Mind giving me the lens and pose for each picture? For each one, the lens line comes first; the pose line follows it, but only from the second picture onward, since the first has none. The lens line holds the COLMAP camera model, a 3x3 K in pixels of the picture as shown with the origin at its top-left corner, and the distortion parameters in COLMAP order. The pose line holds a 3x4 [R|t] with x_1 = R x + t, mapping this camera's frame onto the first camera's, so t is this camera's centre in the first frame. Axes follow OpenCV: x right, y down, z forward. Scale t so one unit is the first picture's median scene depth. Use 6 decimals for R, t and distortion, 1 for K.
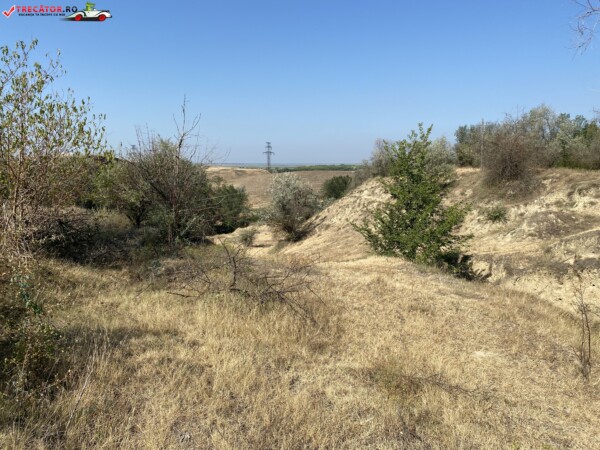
lens RADIAL K [[449.2, 0, 287.3], [0, 449.2, 228.9], [0, 0, 1]] dist [0.038562, -0.060177]
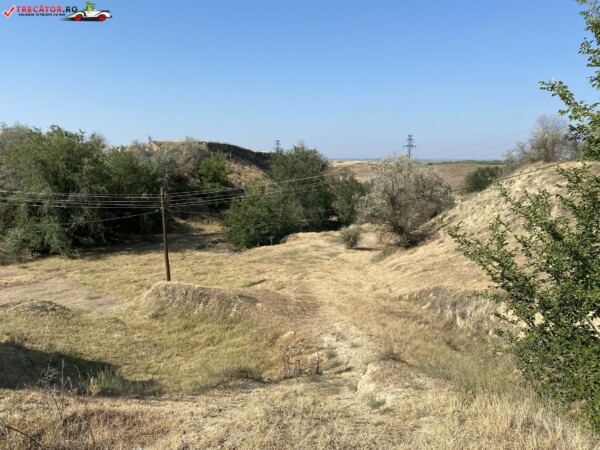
lens RADIAL K [[449.2, 0, 292.5], [0, 449.2, 224.3], [0, 0, 1]] dist [0.038562, -0.060177]
pose [[0.955846, 0.049948, -0.289591, 0.052486], [-0.049818, 0.998728, 0.007827, -0.006684], [0.289613, 0.006945, 0.957119, 0.263789]]
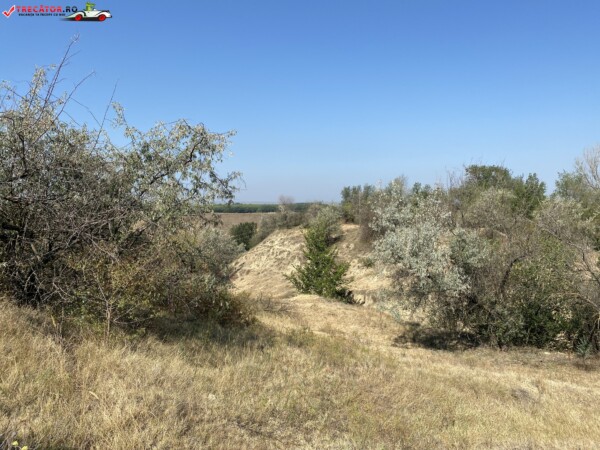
lens RADIAL K [[449.2, 0, 299.5], [0, 449.2, 224.1], [0, 0, 1]] dist [0.038562, -0.060177]
pose [[0.966845, -0.004571, 0.255324, -0.094383], [0.028718, 0.995443, -0.090927, -0.019316], [-0.253745, 0.095245, 0.962570, -0.260526]]
